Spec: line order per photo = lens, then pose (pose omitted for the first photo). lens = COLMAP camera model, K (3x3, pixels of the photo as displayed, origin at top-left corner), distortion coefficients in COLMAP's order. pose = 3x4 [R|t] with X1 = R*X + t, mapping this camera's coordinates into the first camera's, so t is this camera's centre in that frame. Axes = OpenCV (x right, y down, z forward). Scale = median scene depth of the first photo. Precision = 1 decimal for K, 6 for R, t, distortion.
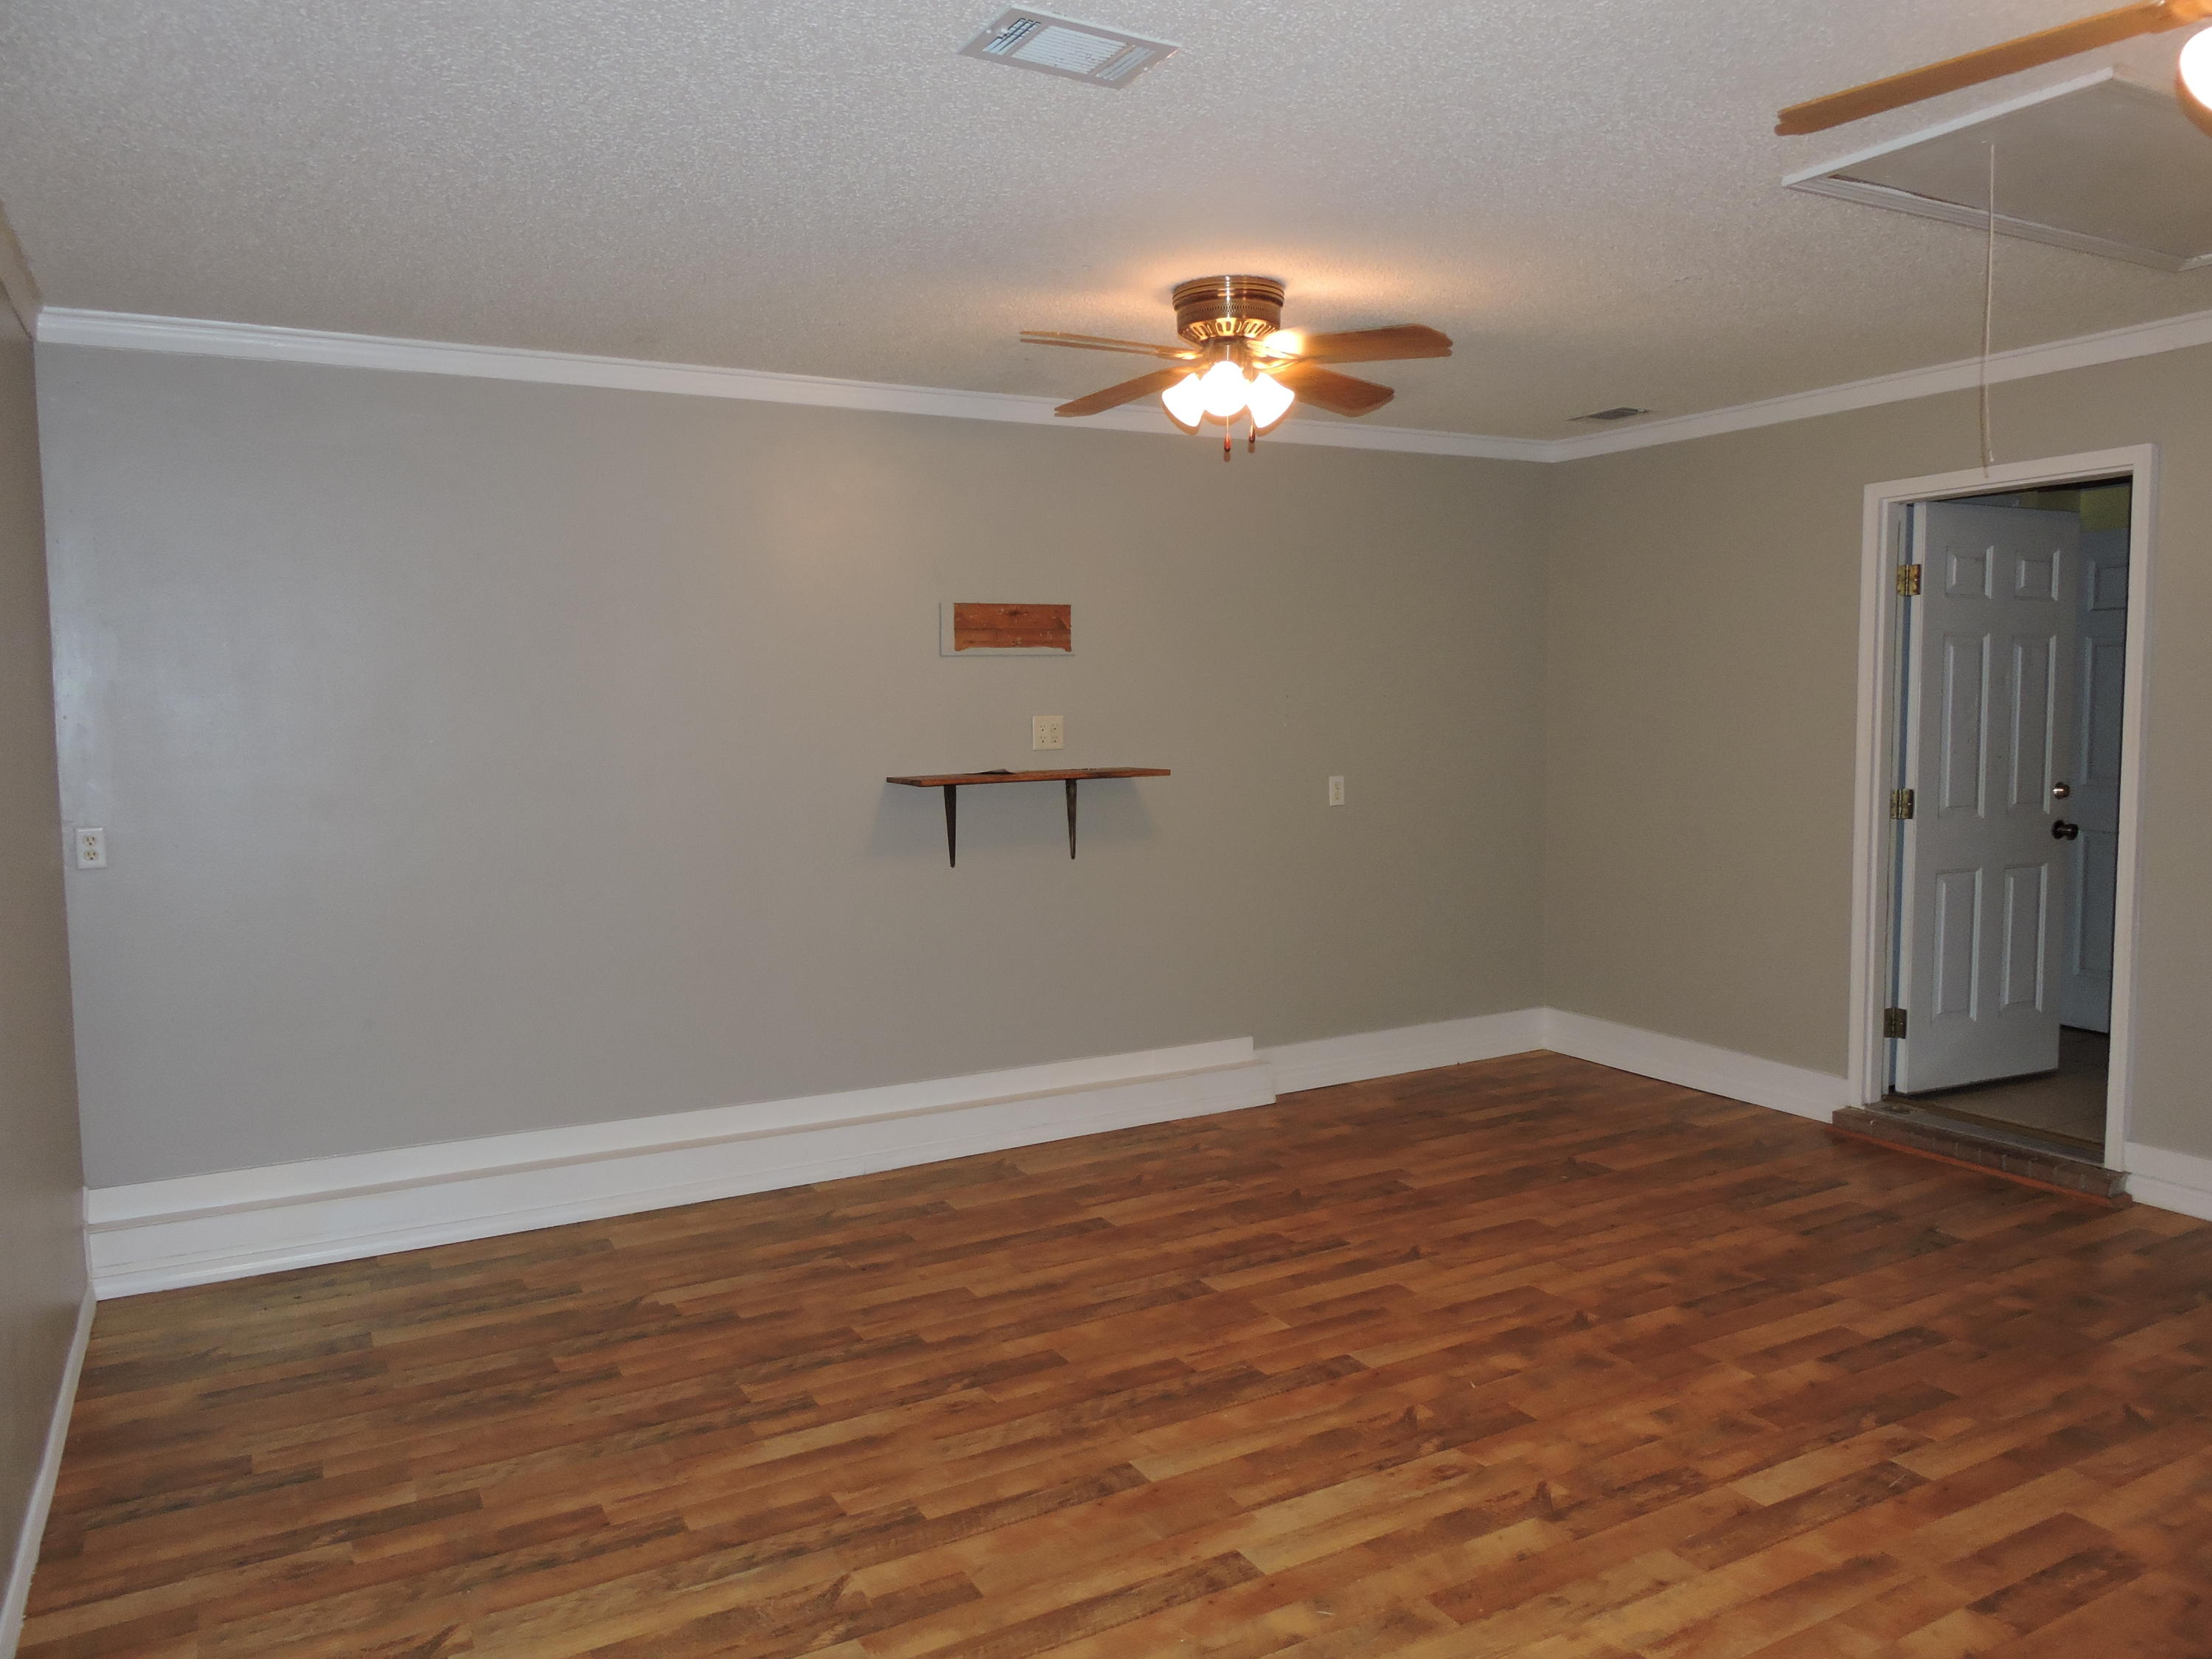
lens RADIAL K [[1580.6, 0, 1103.8], [0, 1580.6, 831.3], [0, 0, 1]] dist [0.001156, -0.006059]
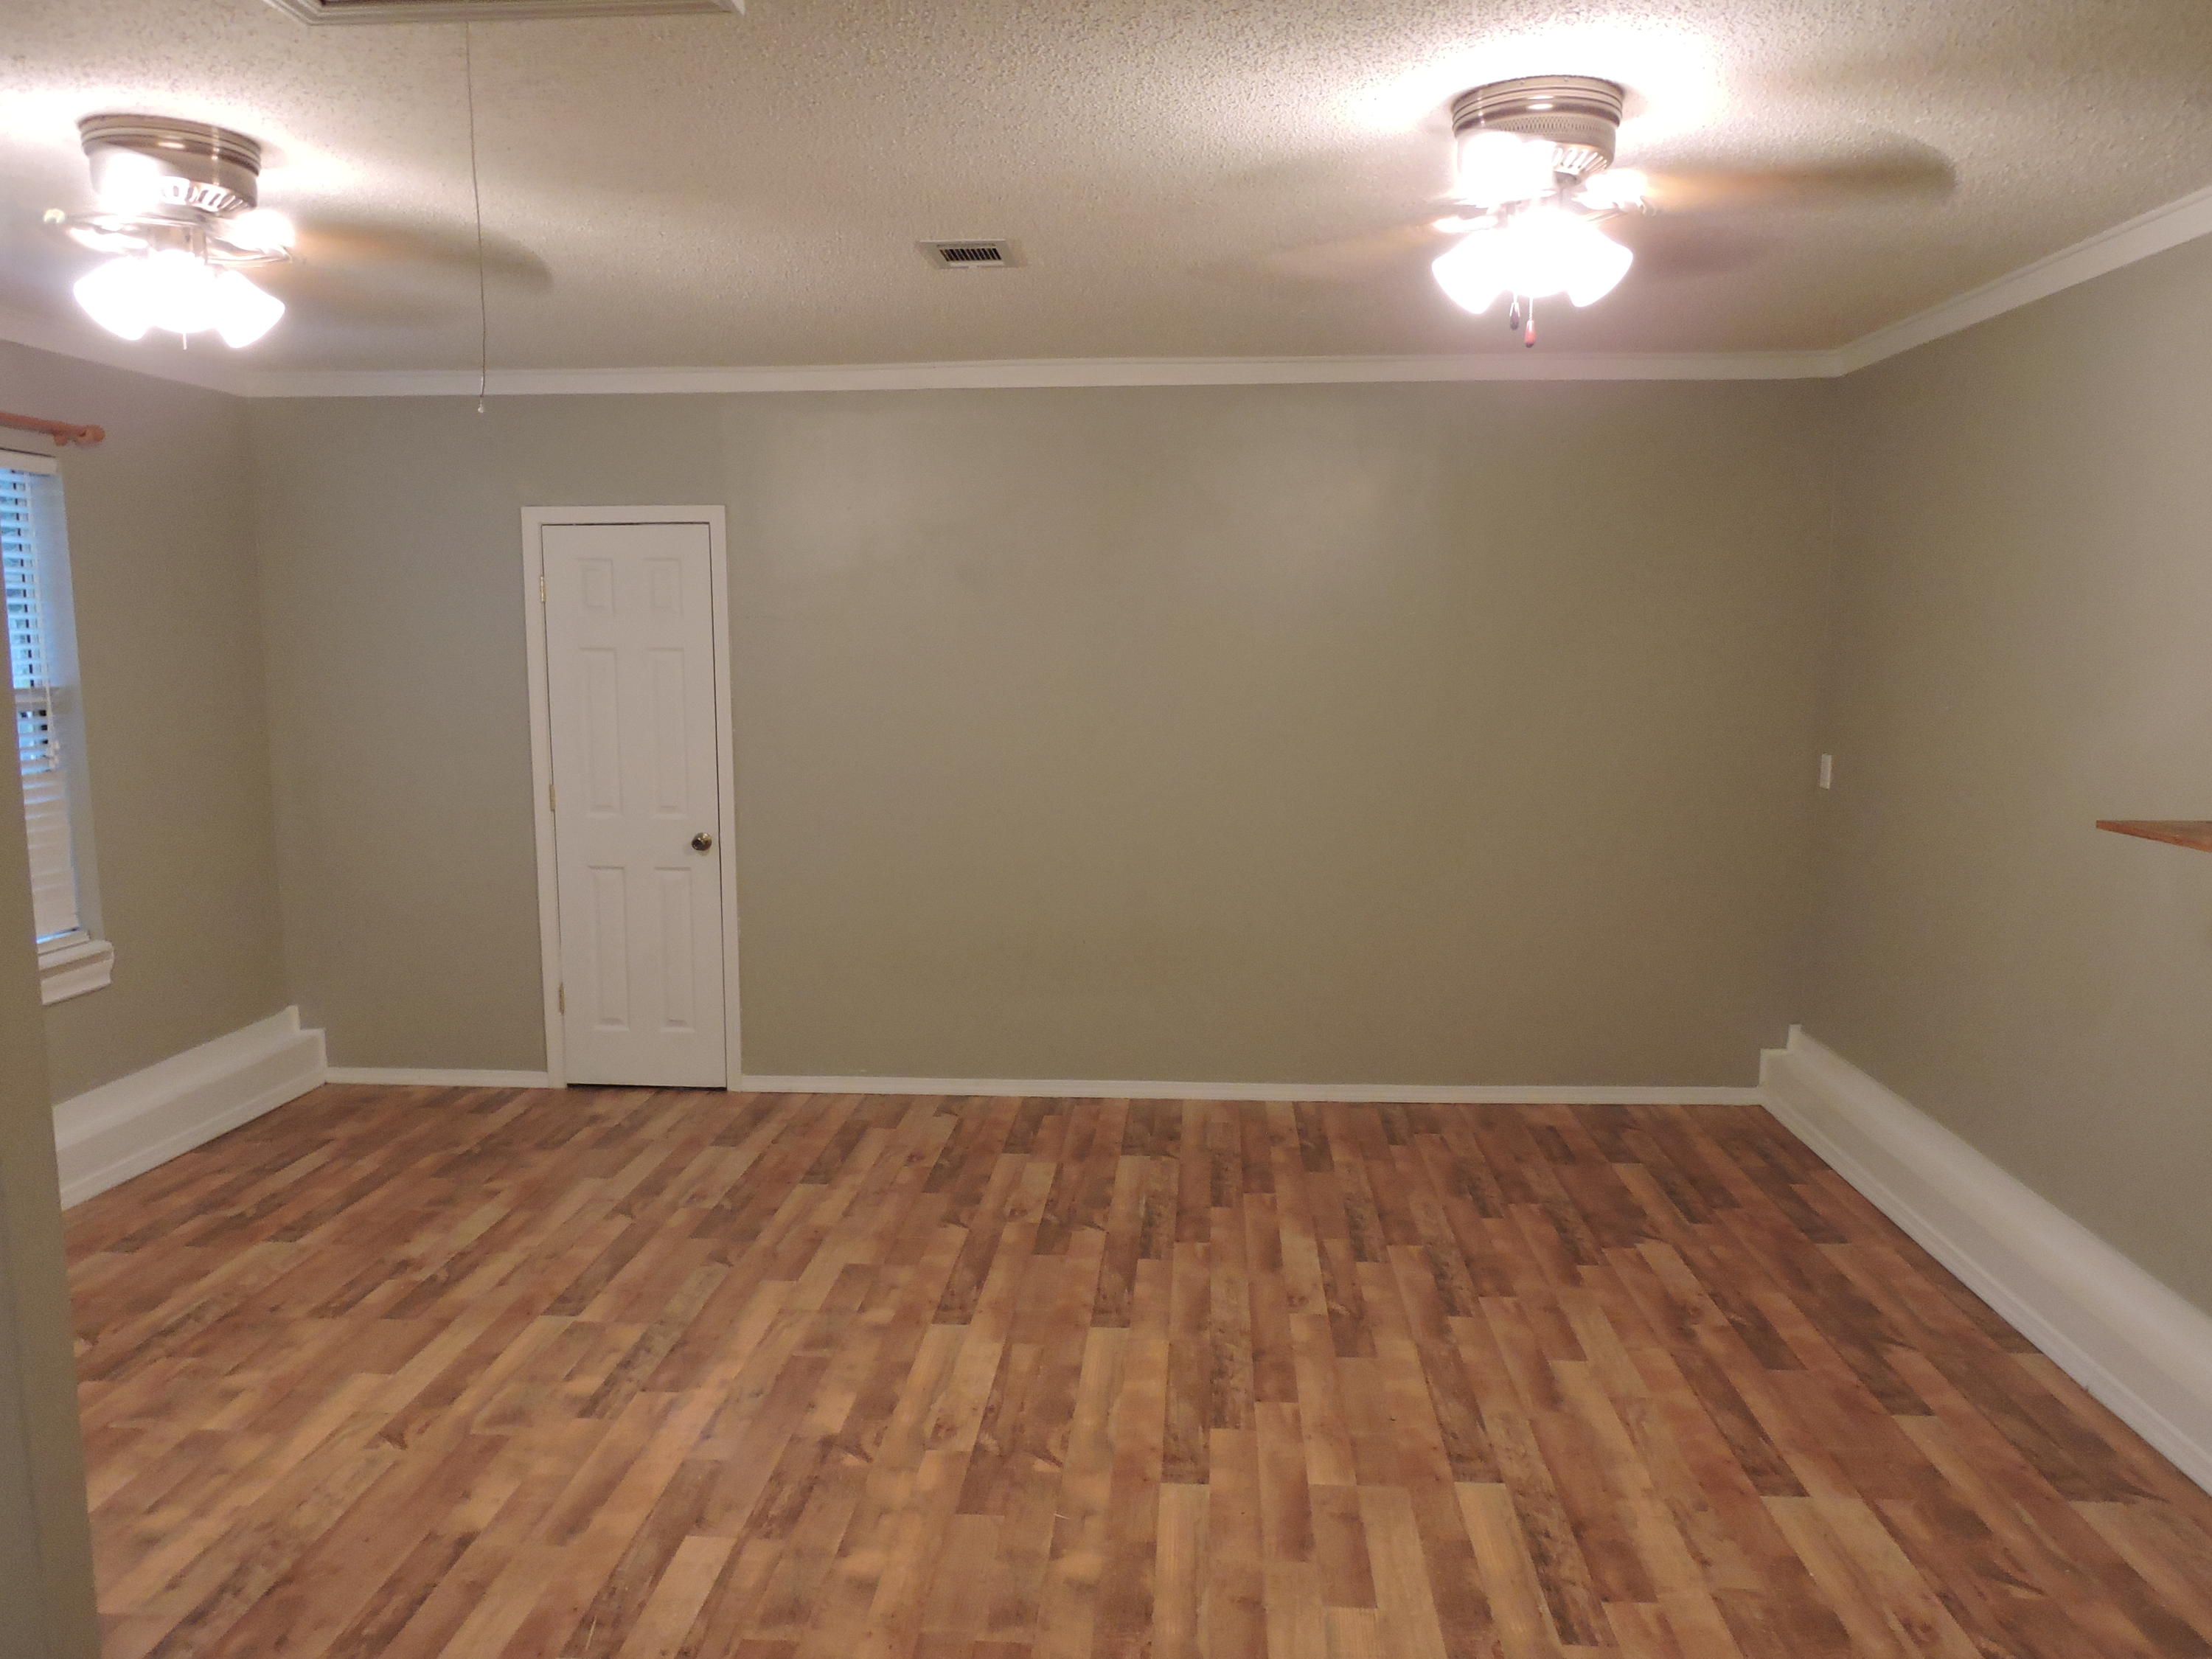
lens RADIAL K [[1580.6, 0, 1103.4], [0, 1580.6, 828.3], [0, 0, 1]] dist [0.001156, -0.006059]
pose [[-0.534935, 0.123893, -0.835760, 0.918490], [-0.060588, 0.981018, 0.184206, -0.177029], [0.842718, 0.149175, -0.517275, 1.456619]]
